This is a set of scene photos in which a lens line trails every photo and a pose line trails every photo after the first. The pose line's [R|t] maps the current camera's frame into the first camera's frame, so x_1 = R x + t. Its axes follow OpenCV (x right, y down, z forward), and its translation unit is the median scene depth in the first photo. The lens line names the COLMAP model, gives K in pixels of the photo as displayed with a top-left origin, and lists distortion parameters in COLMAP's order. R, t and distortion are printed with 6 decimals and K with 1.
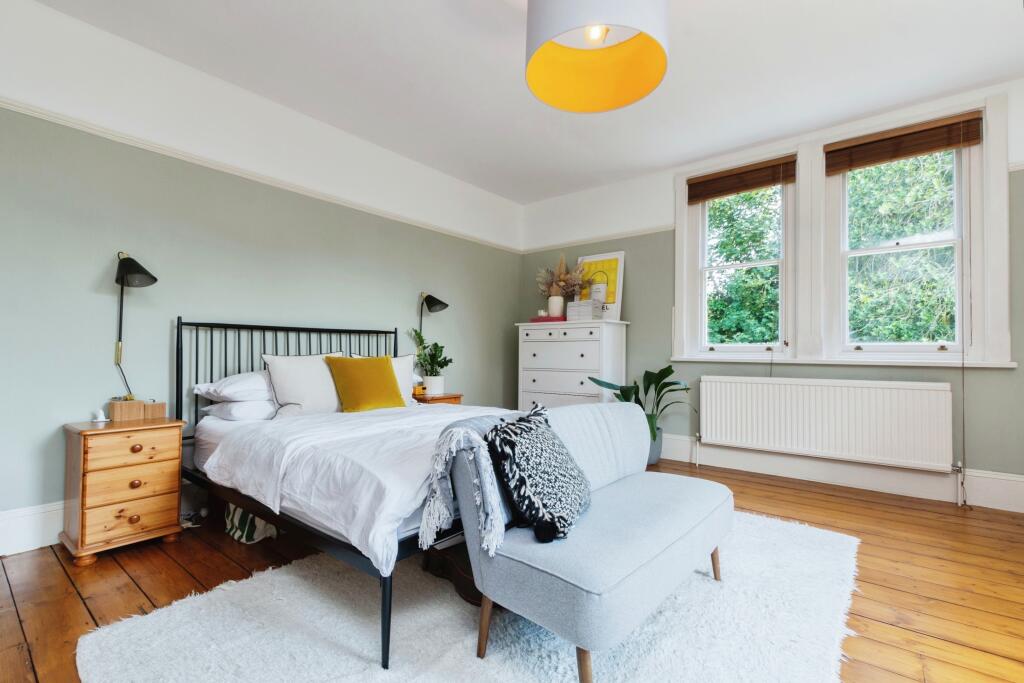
lens RADIAL K [[456.6, 0, 511.6], [0, 456.6, 353.0], [0, 0, 1]] dist [0.001258, 0.000021]
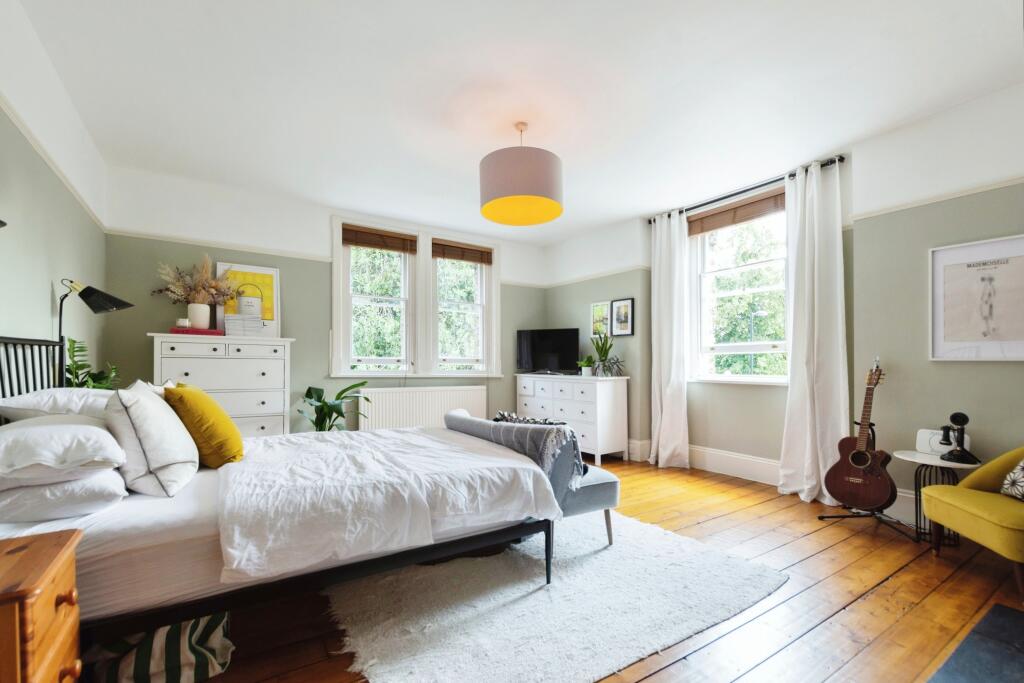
lens RADIAL K [[452.3, 0, 511.1], [0, 452.3, 363.1], [0, 0, 1]] dist [-0.000882, -0.000032]
pose [[0.309615, 0.002892, 0.950857, -0.585257], [-0.009858, 0.999951, 0.000168, -0.022442], [-0.950811, -0.009425, 0.309629, 0.213414]]
